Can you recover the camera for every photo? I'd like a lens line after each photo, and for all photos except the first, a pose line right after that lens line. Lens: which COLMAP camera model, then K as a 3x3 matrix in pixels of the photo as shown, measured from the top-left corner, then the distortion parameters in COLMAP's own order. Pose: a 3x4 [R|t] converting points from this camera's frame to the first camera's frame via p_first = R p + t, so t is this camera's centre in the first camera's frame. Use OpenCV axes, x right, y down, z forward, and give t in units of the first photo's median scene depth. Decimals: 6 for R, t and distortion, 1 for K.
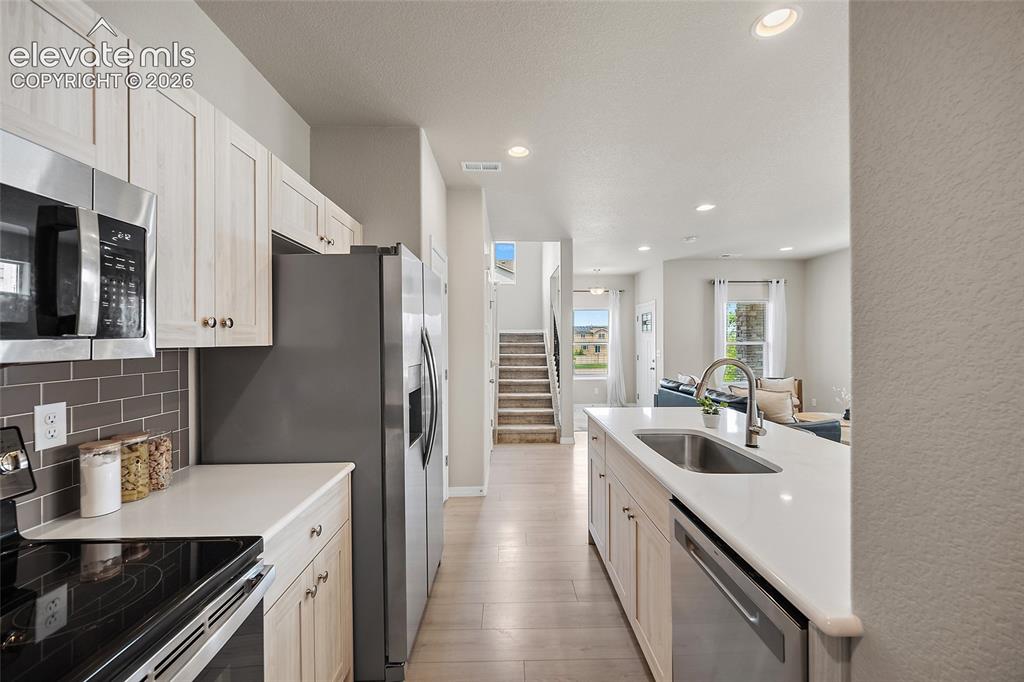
lens RADIAL K [[404.7, 0, 512.0], [0, 404.7, 341.0], [0, 0, 1]] dist [0.000022, -0.000076]
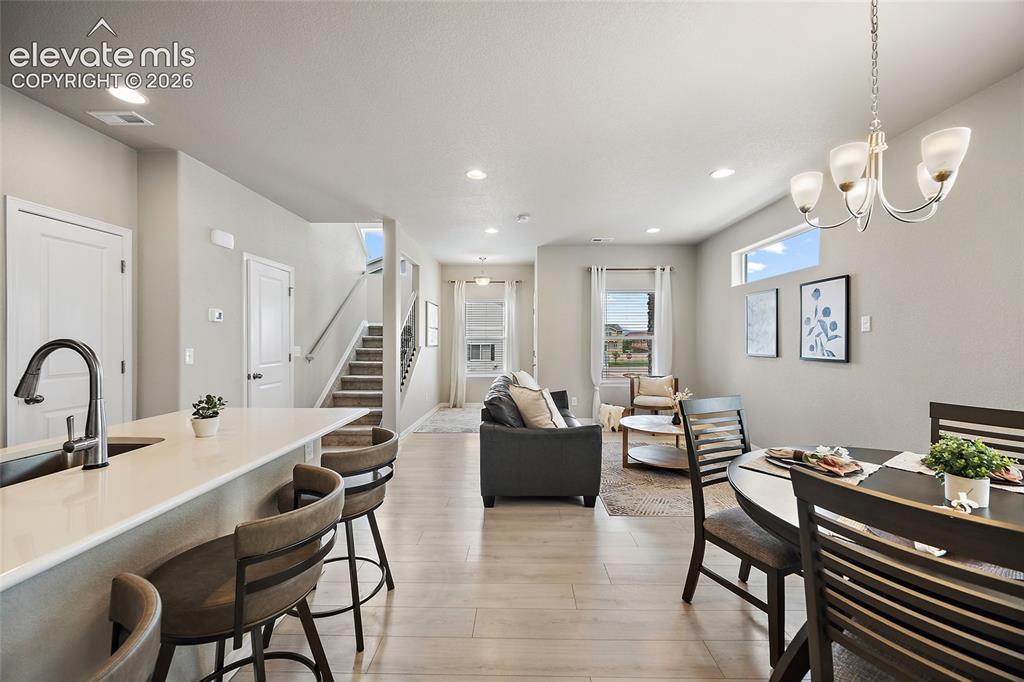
lens RADIAL K [[404.7, 0, 512.0], [0, 404.7, 341.0], [0, 0, 1]] dist [0.000022, -0.000076]
pose [[0.999195, 0.003177, -0.039985, 1.633740], [-0.003068, 0.999991, 0.002799, 0.052638], [0.039994, -0.002674, 0.999196, 0.403841]]
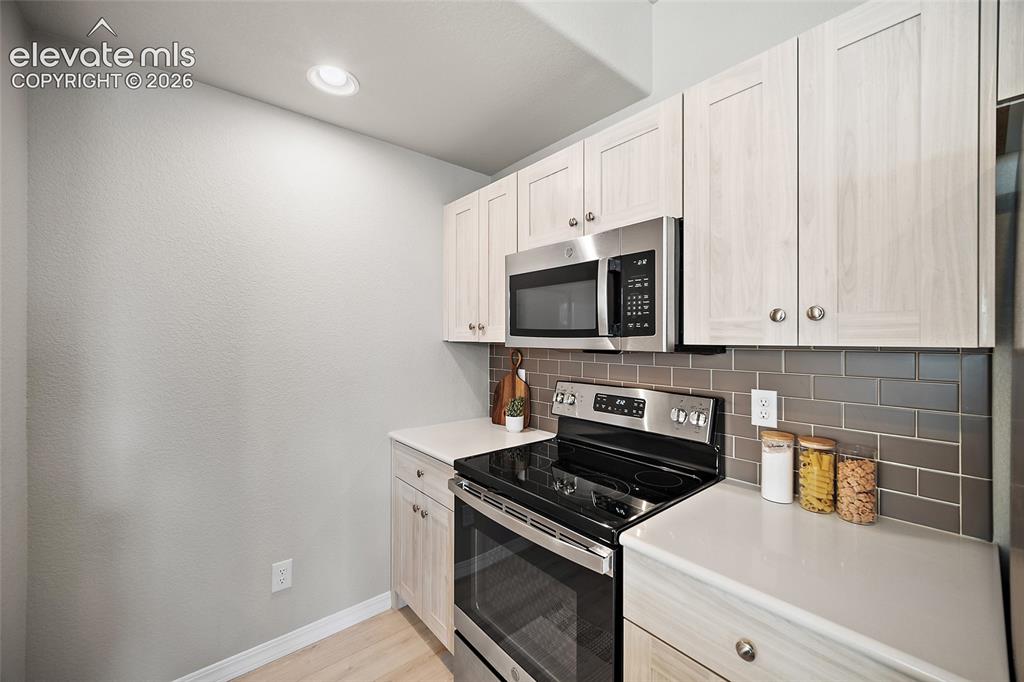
lens RADIAL K [[404.7, 0, 512.0], [0, 404.7, 341.0], [0, 0, 1]] dist [0.000022, -0.000076]
pose [[-0.775805, 0.005901, -0.630945, 0.156307], [0.001169, 0.999968, 0.007914, -0.001521], [0.630972, 0.005402, -0.775787, 1.105203]]
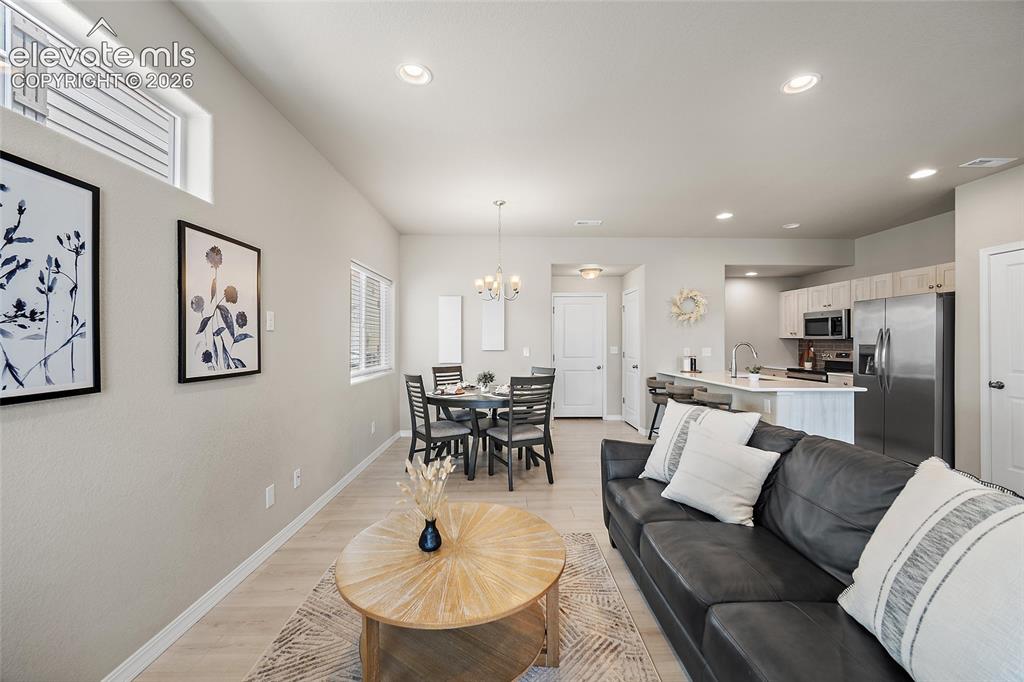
lens RADIAL K [[404.7, 0, 512.0], [0, 404.7, 341.0], [0, 0, 1]] dist [0.000022, -0.000076]
pose [[-1.000000, 0.000536, 0.000412, 2.415603], [0.000535, 0.999999, -0.001263, 0.048399], [-0.000413, -0.001262, -0.999999, 4.331611]]
